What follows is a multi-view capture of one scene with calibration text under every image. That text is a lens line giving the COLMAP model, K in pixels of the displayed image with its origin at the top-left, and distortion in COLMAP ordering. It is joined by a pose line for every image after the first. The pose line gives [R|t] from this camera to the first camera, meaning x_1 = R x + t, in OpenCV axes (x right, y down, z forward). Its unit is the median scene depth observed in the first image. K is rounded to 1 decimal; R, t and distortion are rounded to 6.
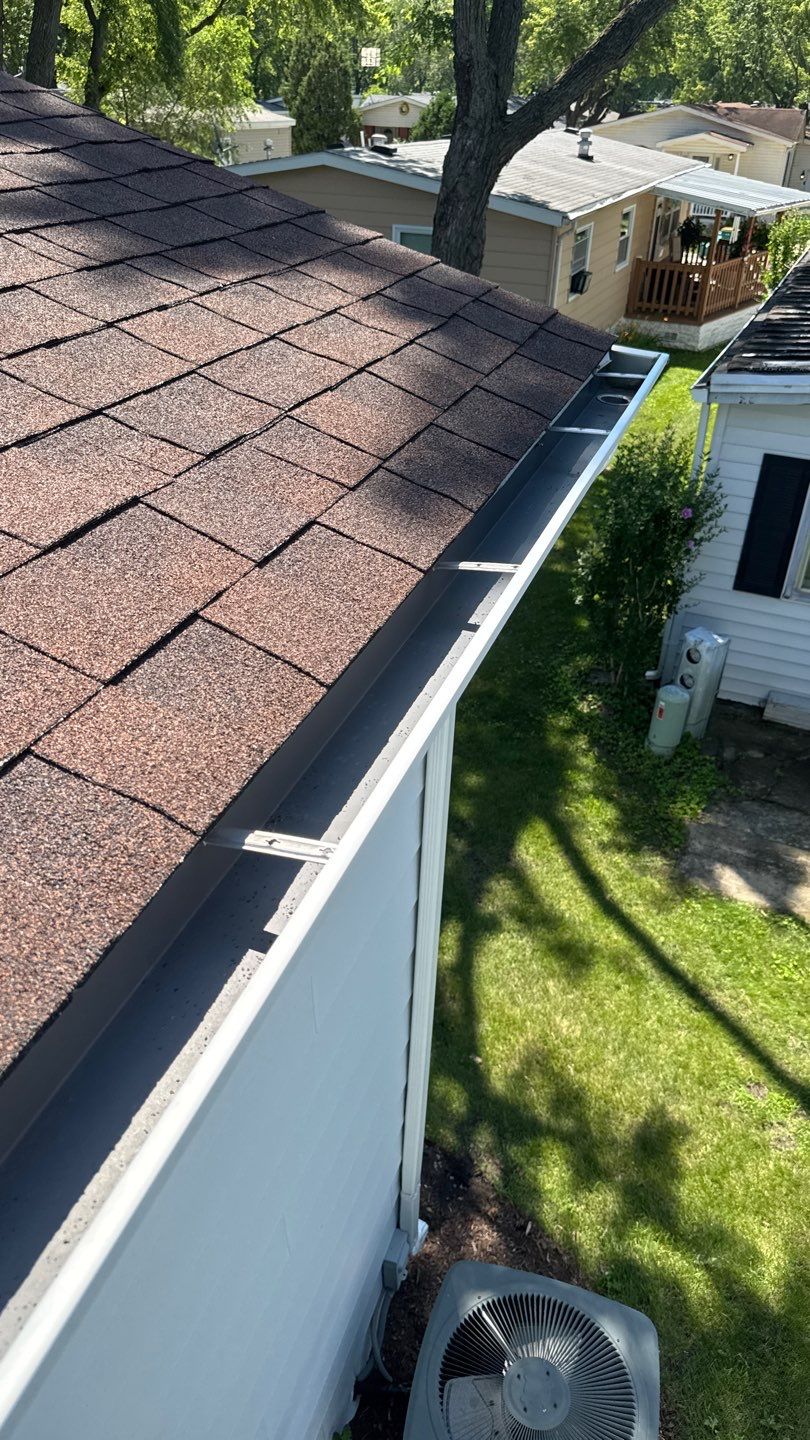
lens RADIAL K [[1088.2, 0, 379.2], [0, 1088.2, 724.7], [0, 0, 1]] dist [-0.004371, 0.000161]
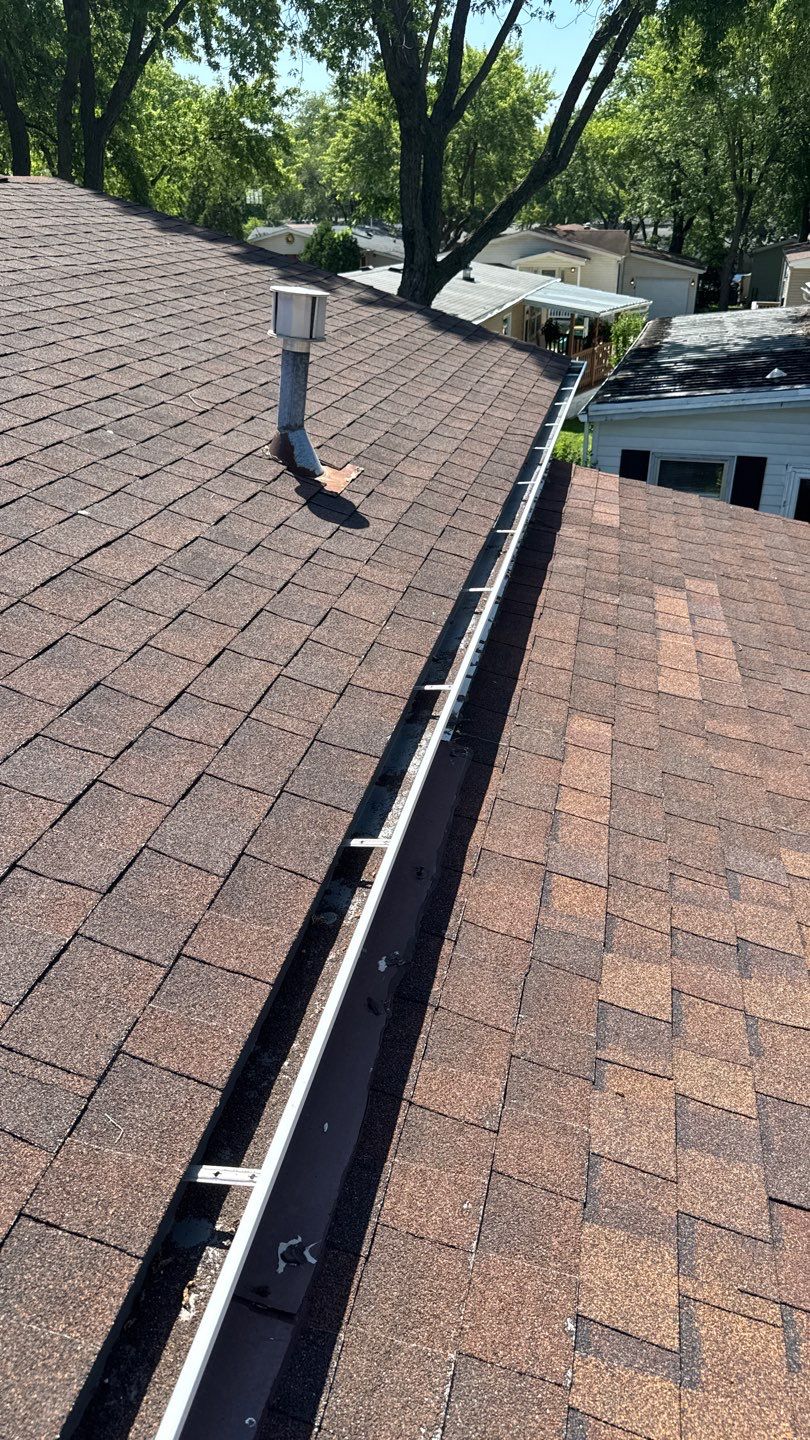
lens RADIAL K [[1098.1, 0, 405.0], [0, 1098.1, 720.0], [0, 0, 1]] dist [-0.006268, -0.006182]
pose [[0.989253, -0.085203, 0.118824, -0.082848], [0.095948, 0.991502, -0.087848, 0.105915], [-0.110330, 0.098305, 0.989021, -0.230669]]
